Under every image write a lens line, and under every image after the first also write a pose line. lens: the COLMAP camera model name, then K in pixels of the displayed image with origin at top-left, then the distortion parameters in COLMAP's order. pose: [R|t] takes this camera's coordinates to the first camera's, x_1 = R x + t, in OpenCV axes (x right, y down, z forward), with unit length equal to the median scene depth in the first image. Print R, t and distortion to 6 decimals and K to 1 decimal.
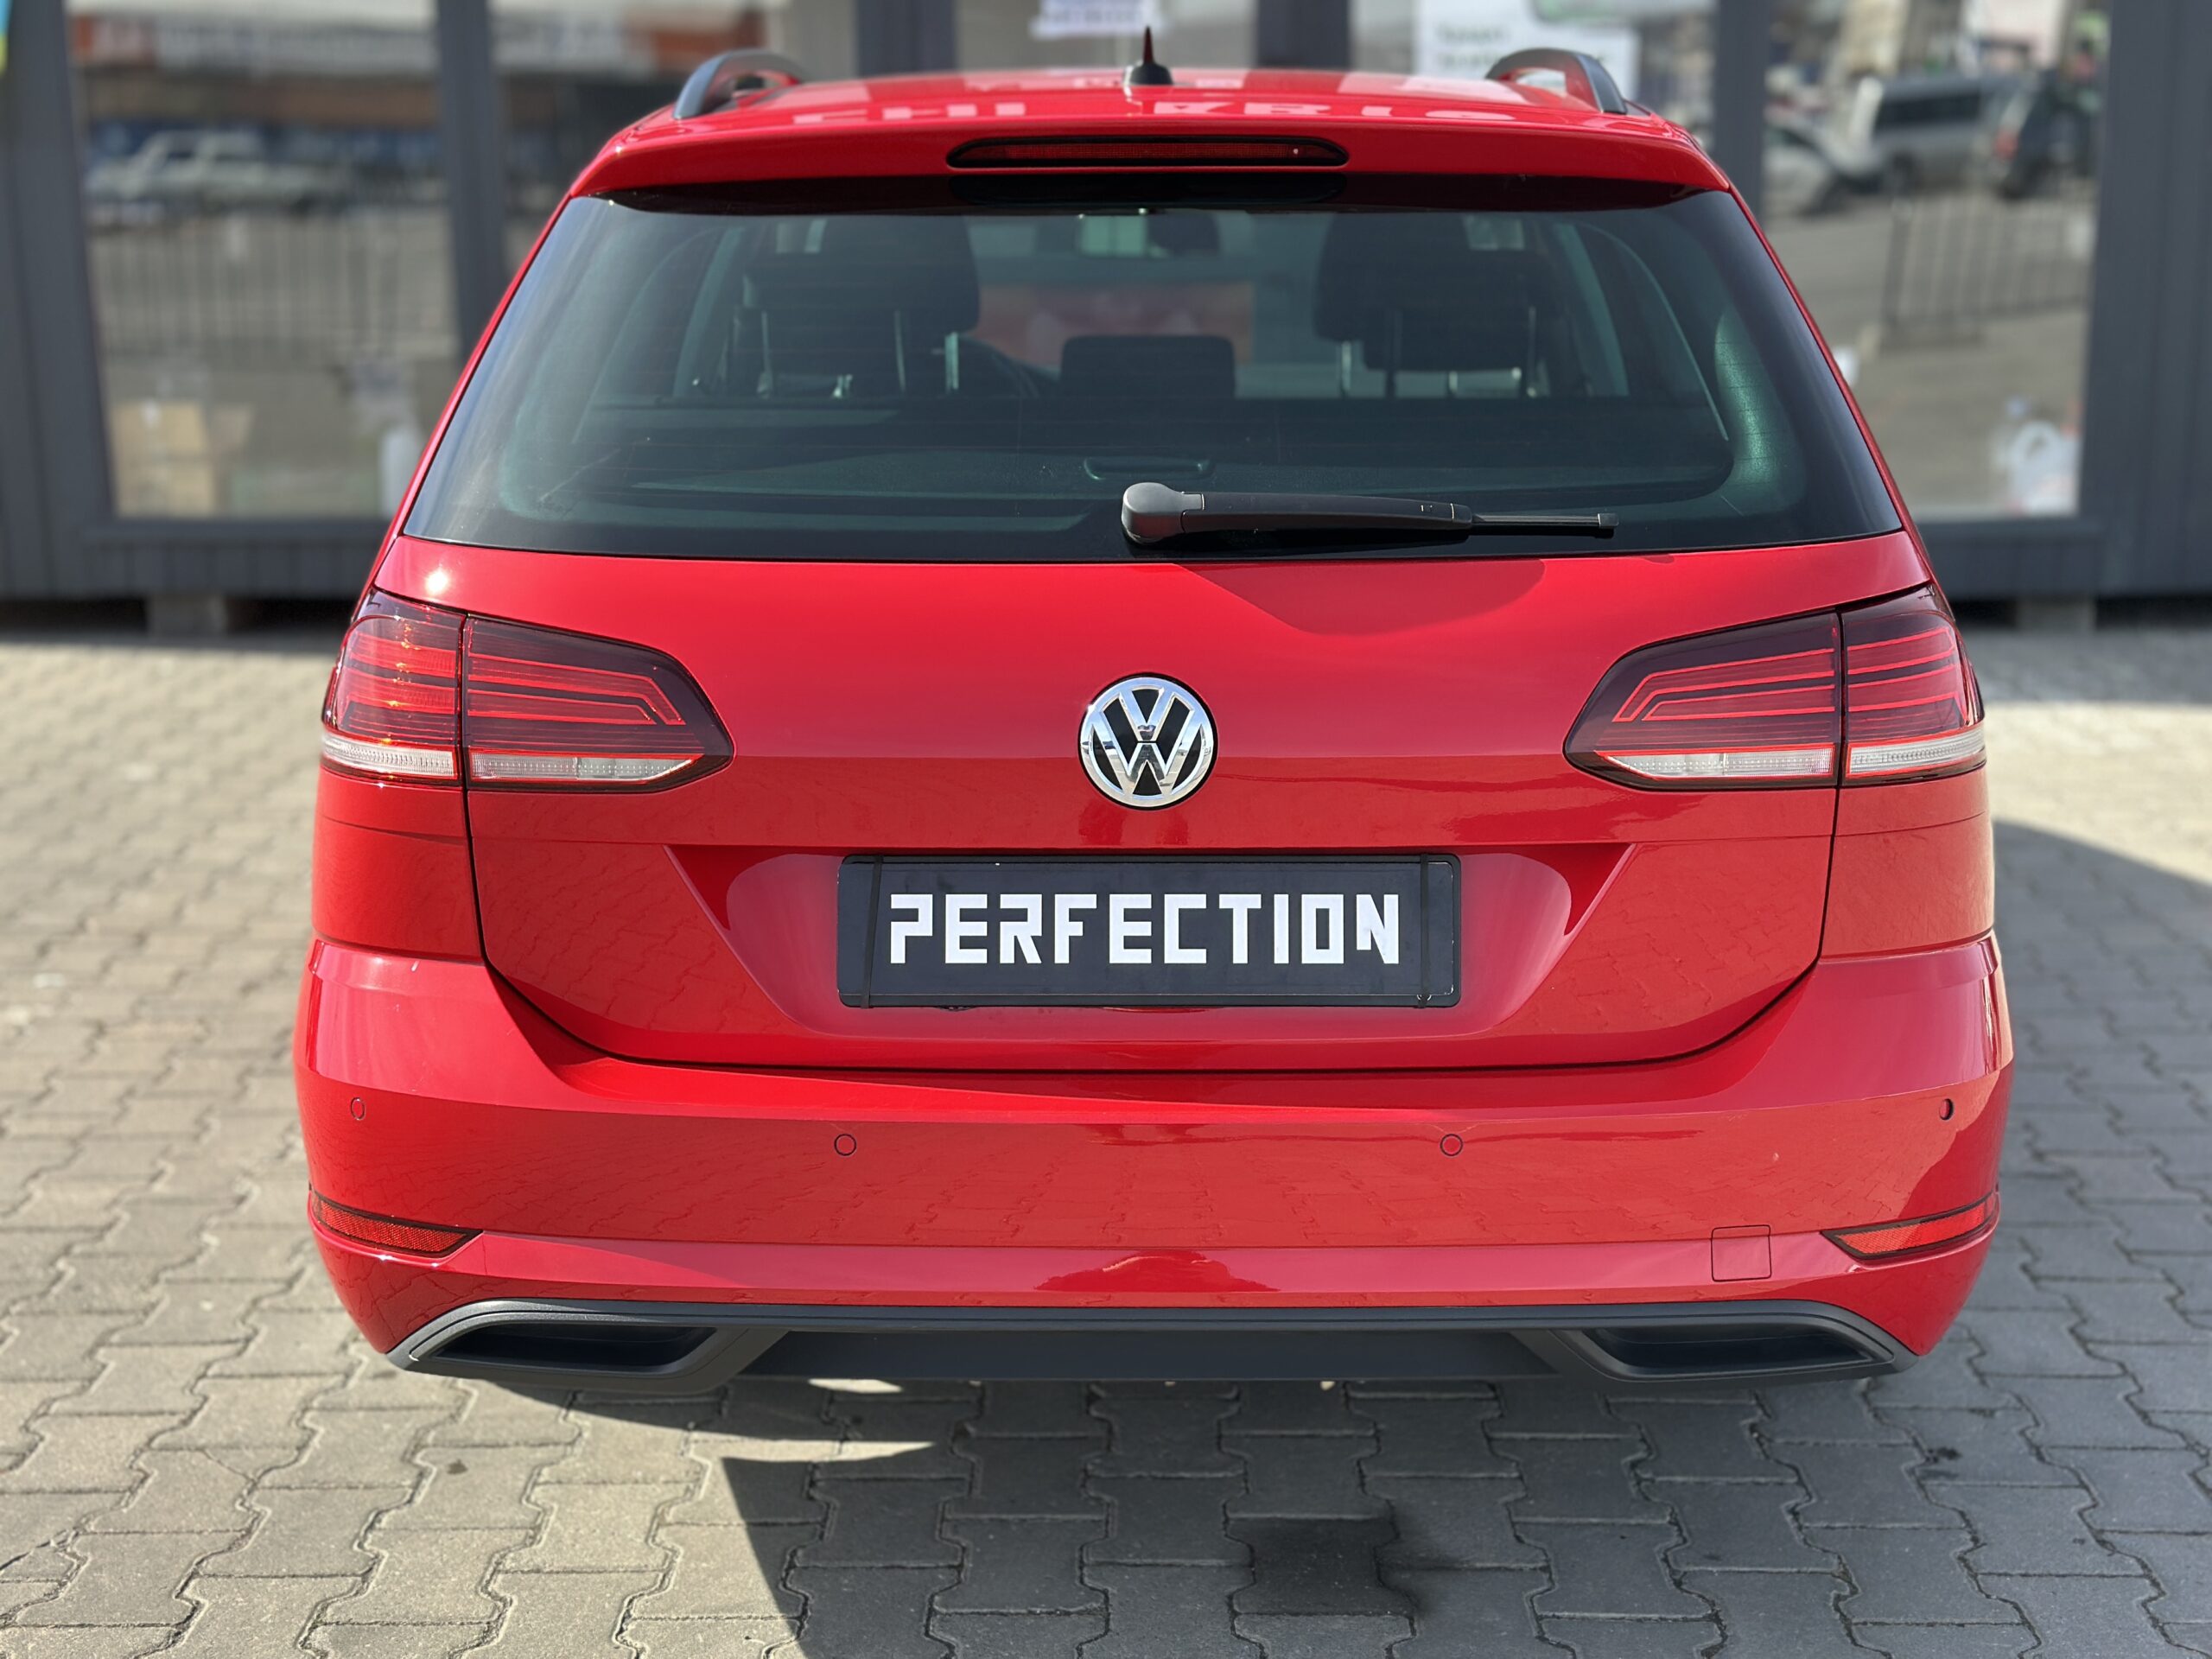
lens RADIAL K [[3076.0, 0, 1106.0], [0, 3076.0, 829.5], [0, 0, 1]] dist [0.210542, -0.522209]
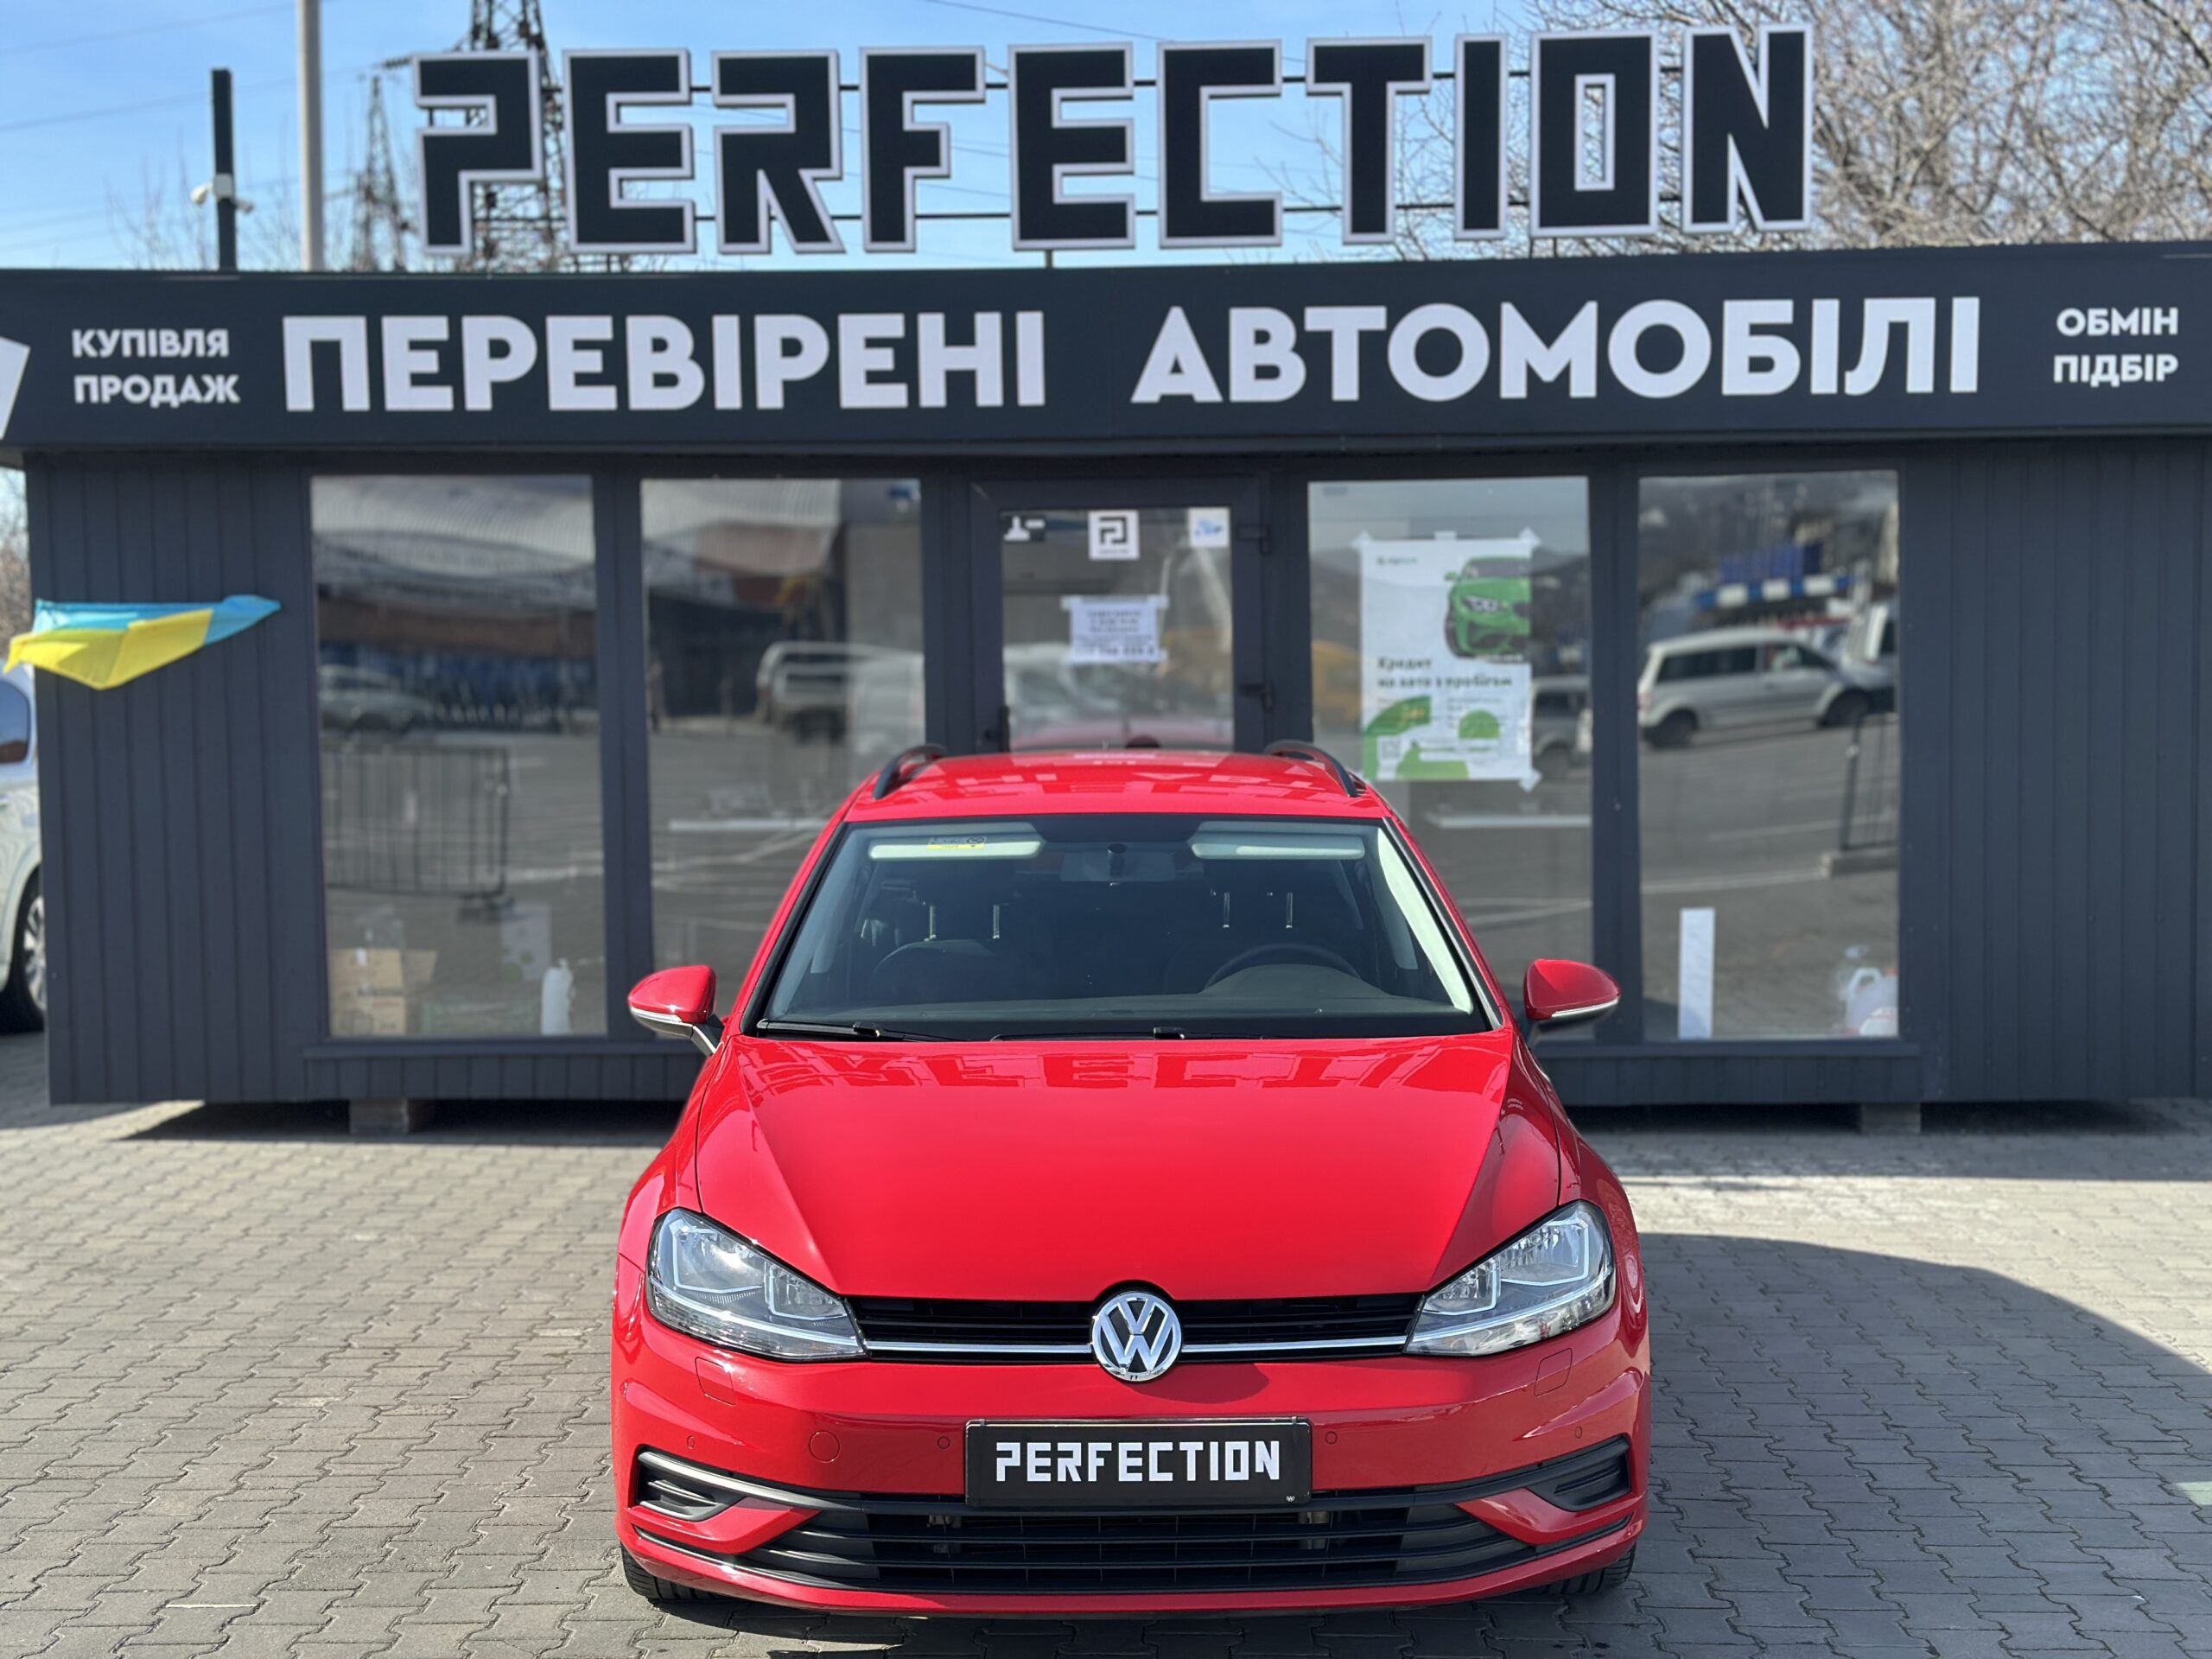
lens RADIAL K [[3066.6, 0, 1104.1], [0, 3066.6, 847.1], [0, 0, 1]] dist [0.203510, -0.474952]
pose [[0.999809, -0.000133, -0.019551, 0.046726], [-0.002922, 0.987728, -0.156159, 0.045576], [0.019332, 0.156186, 0.987538, -0.605692]]
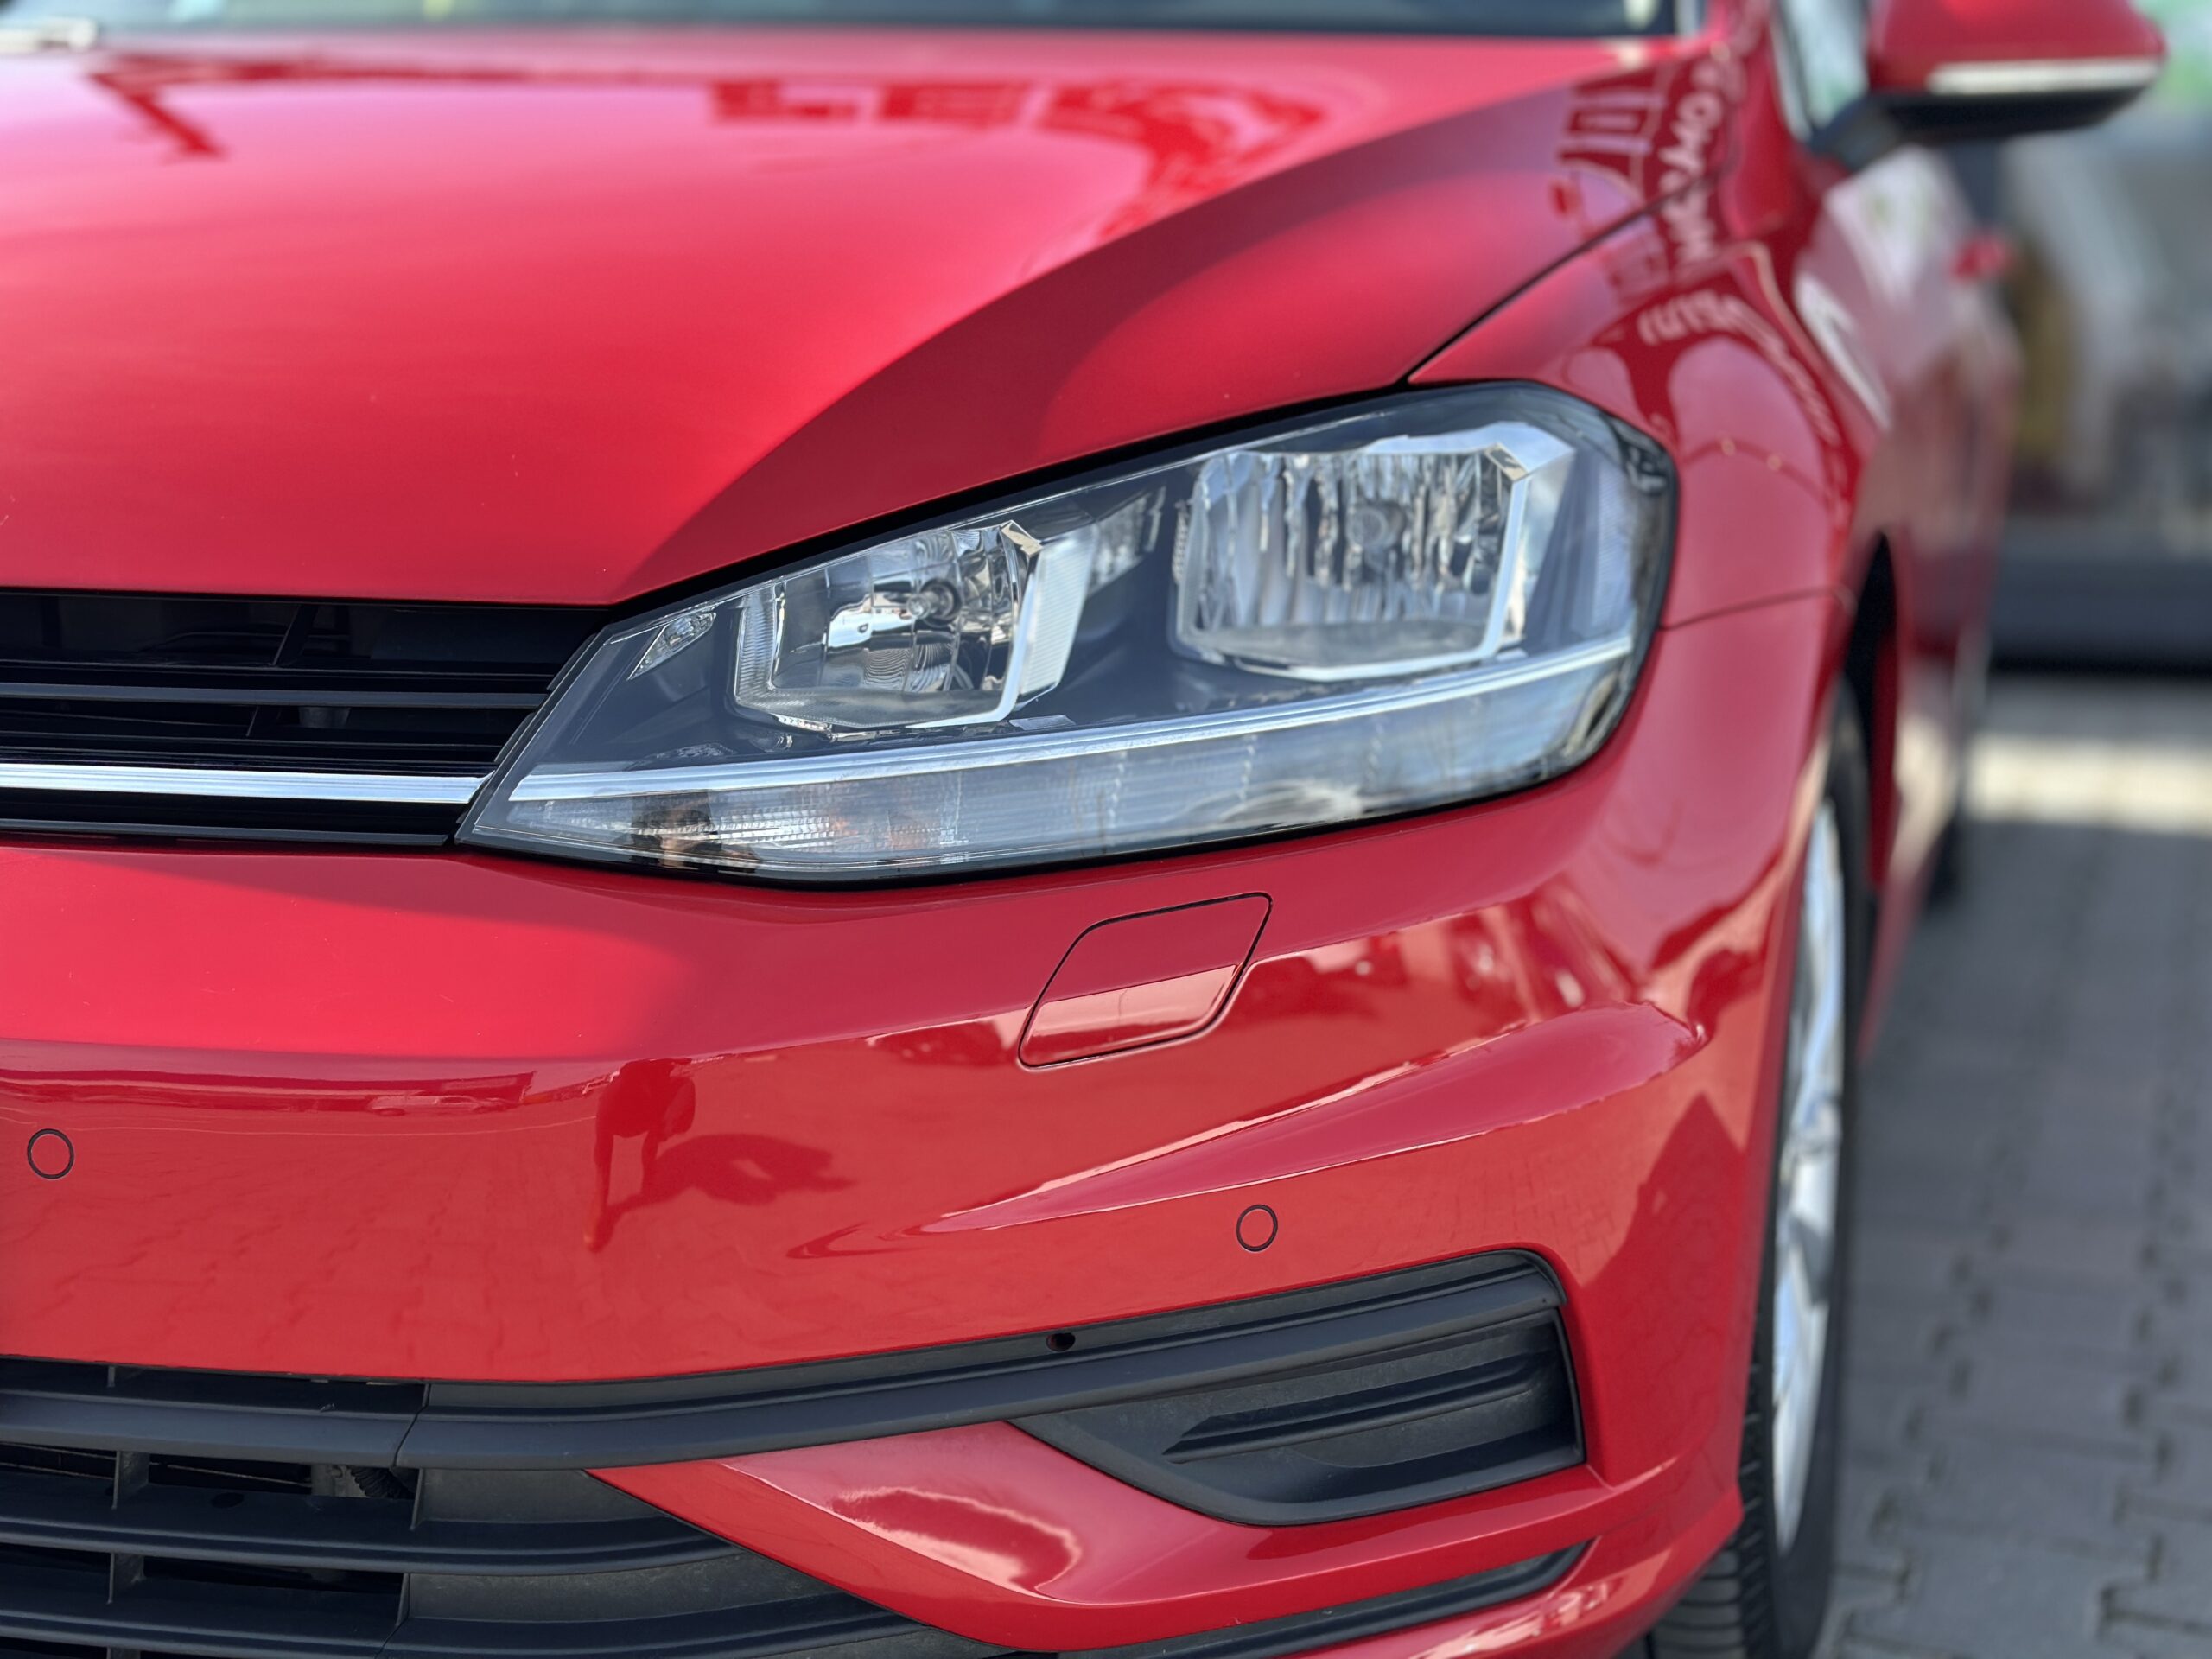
lens RADIAL K [[3070.3, 0, 1115.2], [0, 3070.3, 836.3], [0, 0, 1]] dist [0.195019, -0.437087]
pose [[0.947827, 0.069152, -0.311195, 0.330540], [-0.085394, 0.995589, -0.038856, 0.059687], [0.307135, 0.063403, 0.949551, 0.522131]]
